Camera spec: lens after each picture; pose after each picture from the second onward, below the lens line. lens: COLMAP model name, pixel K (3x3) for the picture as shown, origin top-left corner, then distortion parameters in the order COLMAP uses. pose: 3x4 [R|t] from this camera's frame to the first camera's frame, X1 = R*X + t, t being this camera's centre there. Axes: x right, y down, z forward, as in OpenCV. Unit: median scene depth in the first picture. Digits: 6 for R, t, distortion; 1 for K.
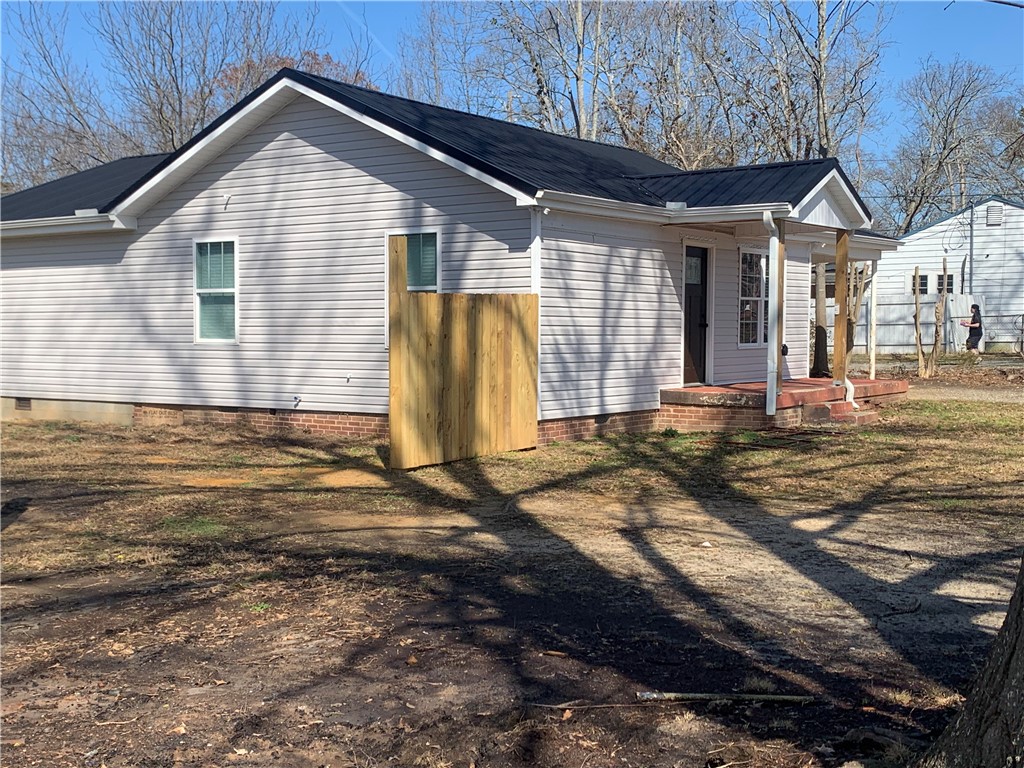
lens RADIAL K [[1276.0, 0, 512.0], [0, 1276.0, 384.0], [0, 0, 1]] dist [0.139399, -0.036398]
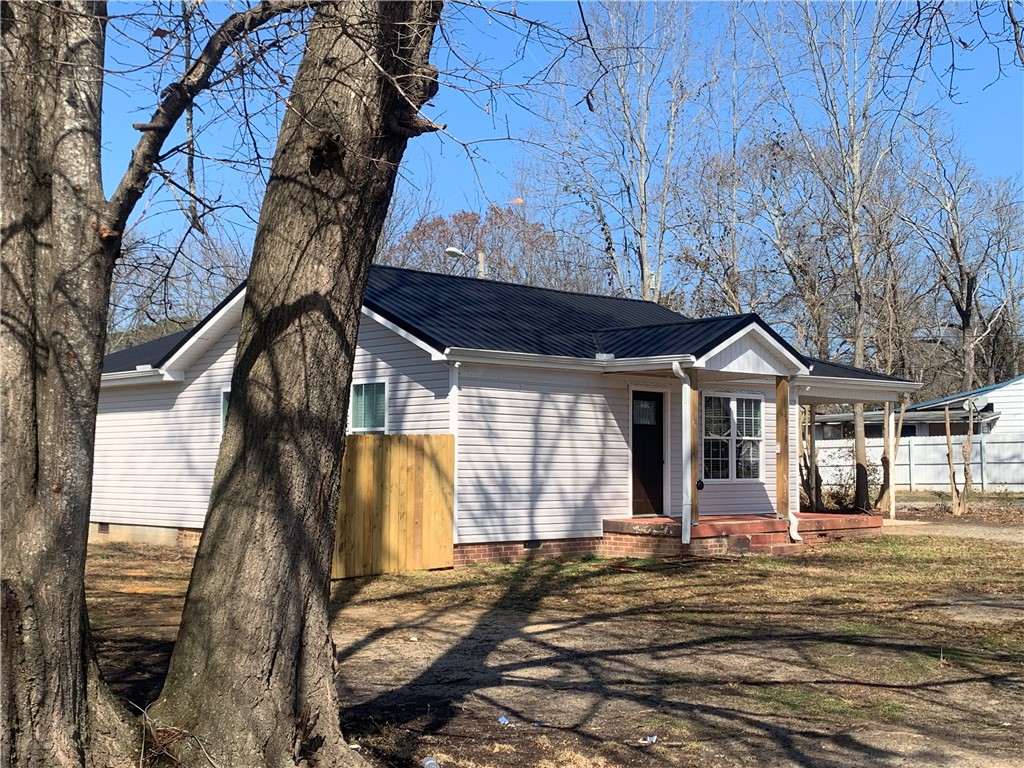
lens RADIAL K [[1276.0, 0, 512.0], [0, 1276.0, 384.0], [0, 0, 1]] dist [0.139399, -0.036398]
pose [[0.982892, -0.007319, -0.184039, 0.256445], [-0.012057, 0.994510, -0.103942, 0.004012], [0.183790, 0.104383, 0.977408, -0.123776]]
